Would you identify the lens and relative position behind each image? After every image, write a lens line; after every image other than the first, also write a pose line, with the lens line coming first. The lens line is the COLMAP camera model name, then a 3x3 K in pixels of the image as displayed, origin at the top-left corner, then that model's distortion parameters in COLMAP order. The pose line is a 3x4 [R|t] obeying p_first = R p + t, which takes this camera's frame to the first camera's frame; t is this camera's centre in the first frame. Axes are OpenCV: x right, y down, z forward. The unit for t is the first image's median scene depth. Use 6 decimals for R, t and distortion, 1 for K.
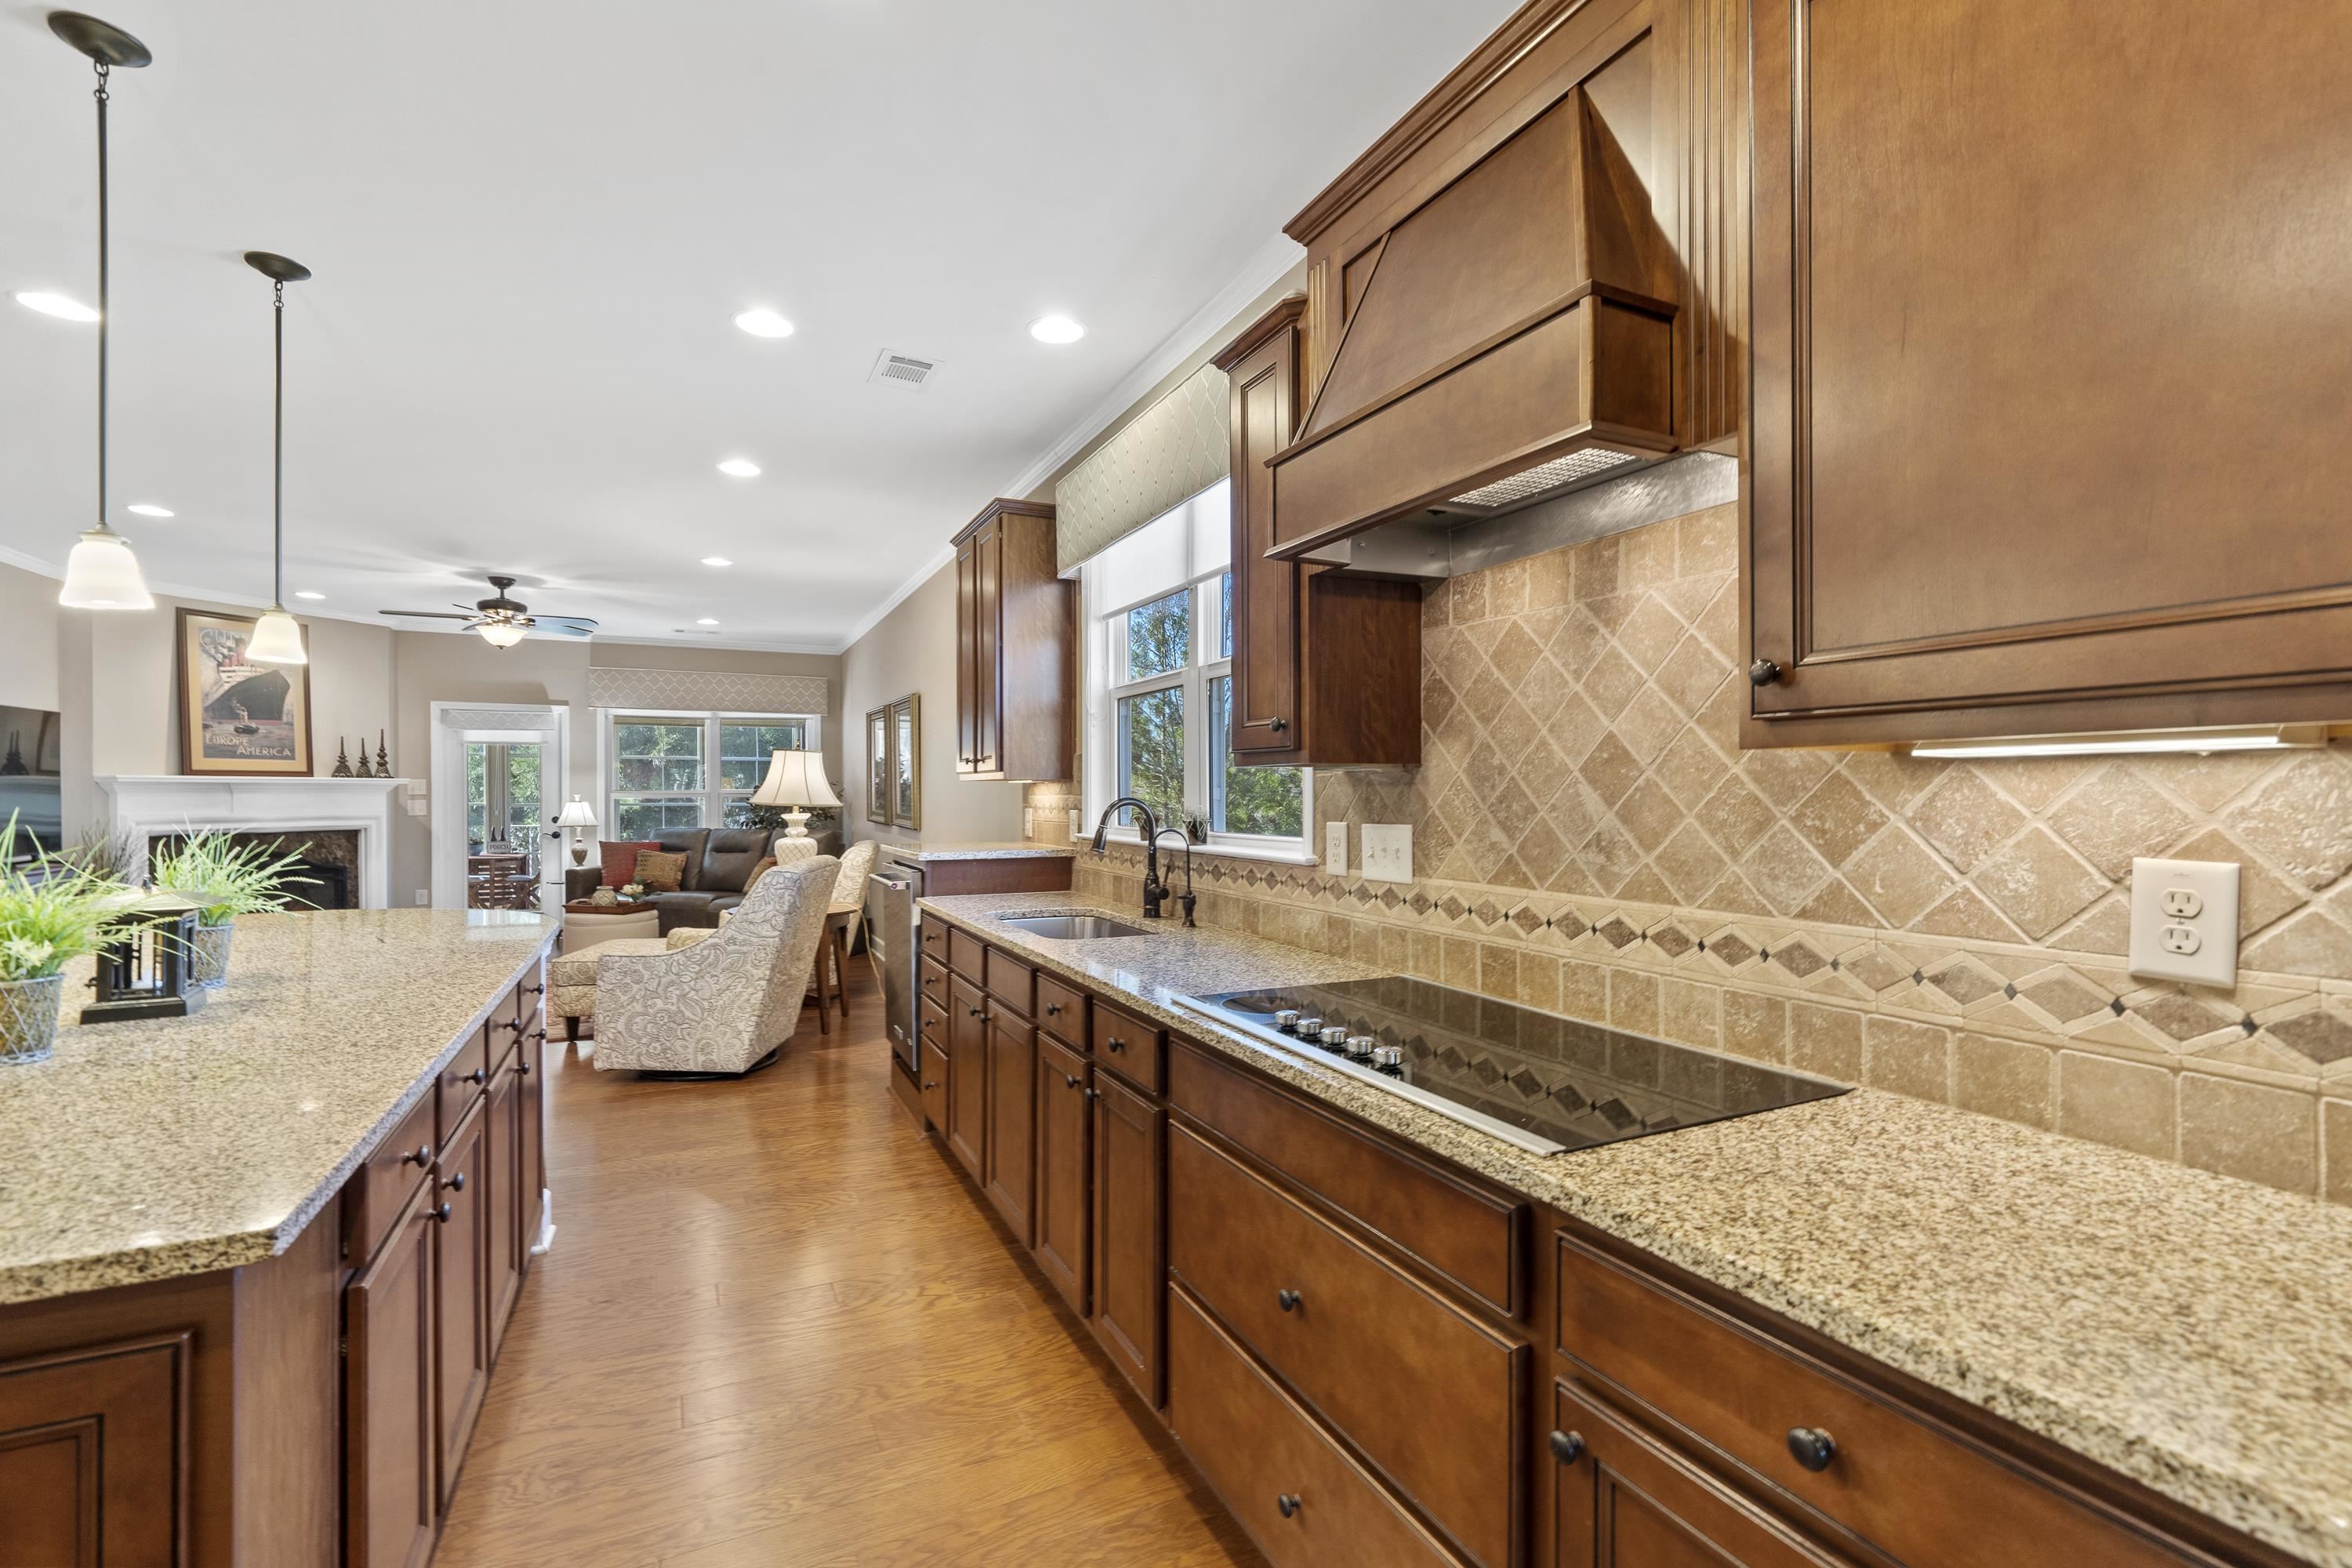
lens RADIAL K [[1016.7, 0, 1173.0], [0, 1016.7, 793.2], [0, 0, 1]] dist [-0.000964, 0.000163]
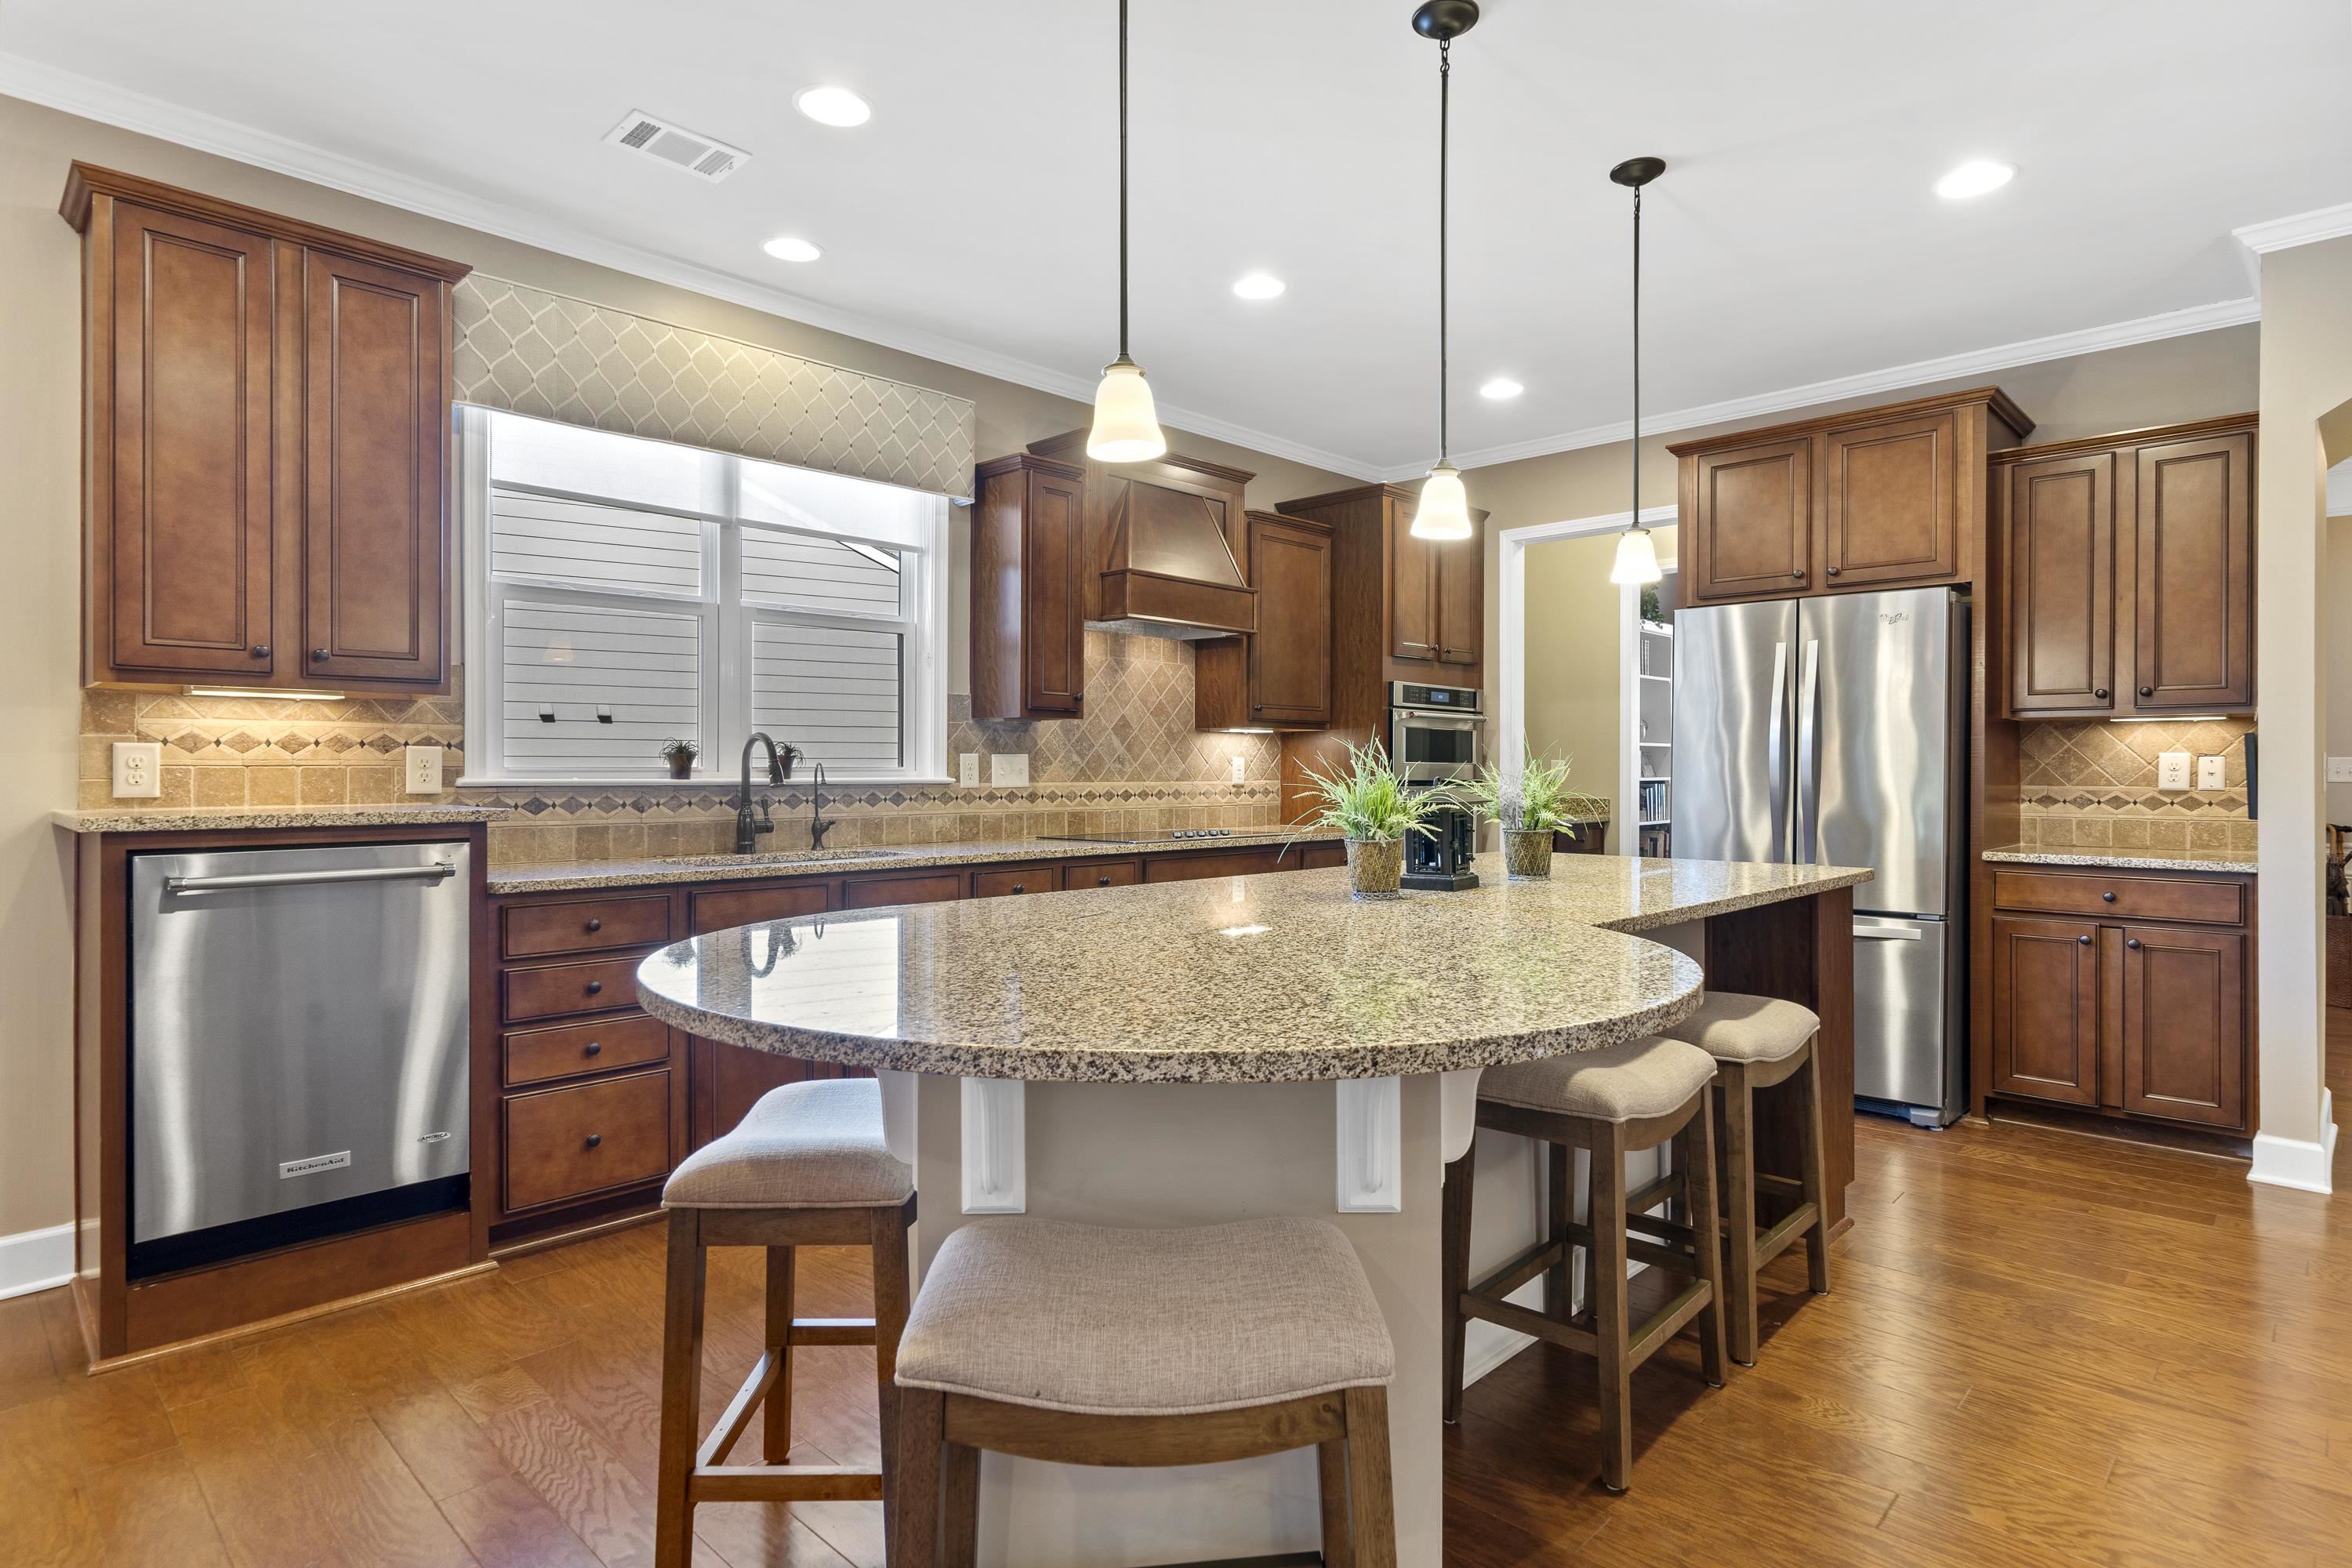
lens RADIAL K [[1227.5, 0, 1181.1], [0, 1227.5, 769.2], [0, 0, 1]] dist [-0.007627, -0.000456]
pose [[-0.345634, 0.002169, 0.938367, -0.924697], [0.000498, 0.999998, -0.002128, 0.030535], [-0.938369, -0.000268, -0.345634, 0.728917]]
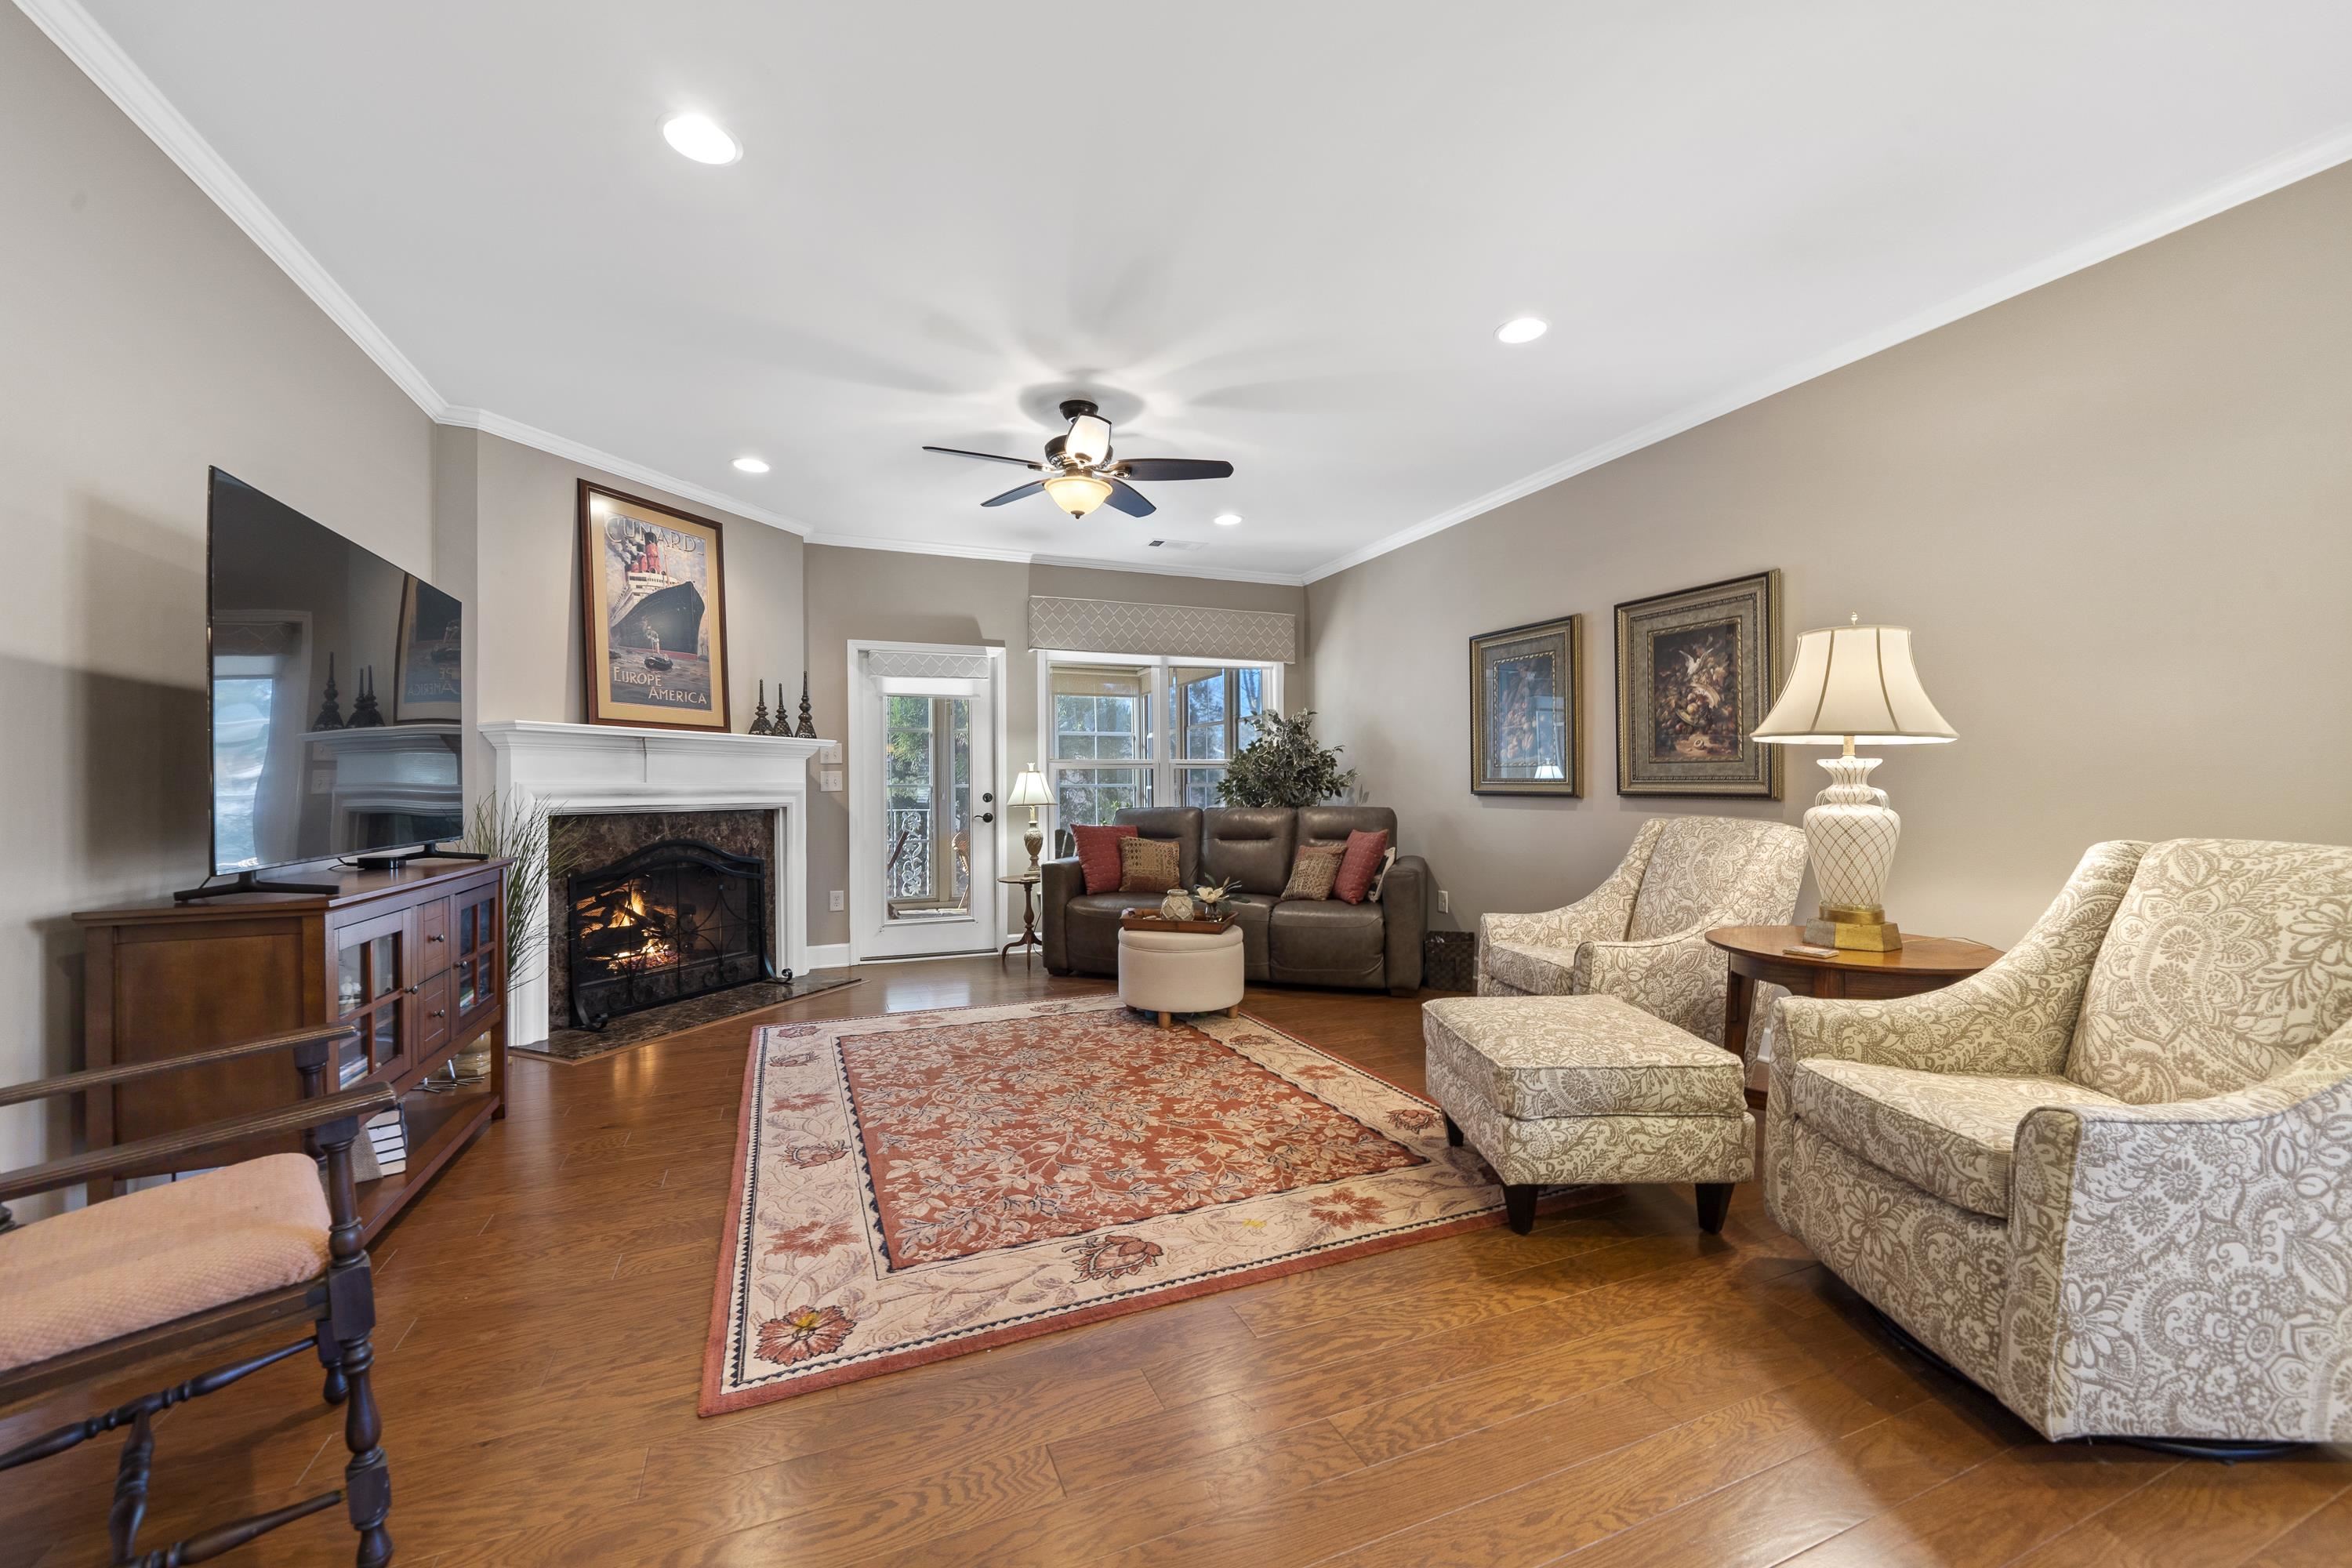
lens RADIAL K [[911.7, 0, 1164.4], [0, 911.7, 780.5], [0, 0, 1]] dist [-0.003380, 0.000047]
pose [[0.997467, -0.007037, -0.070779, -0.848706], [0.006331, 0.999928, -0.010190, 0.042282], [0.070846, 0.009716, 0.997440, 0.653723]]
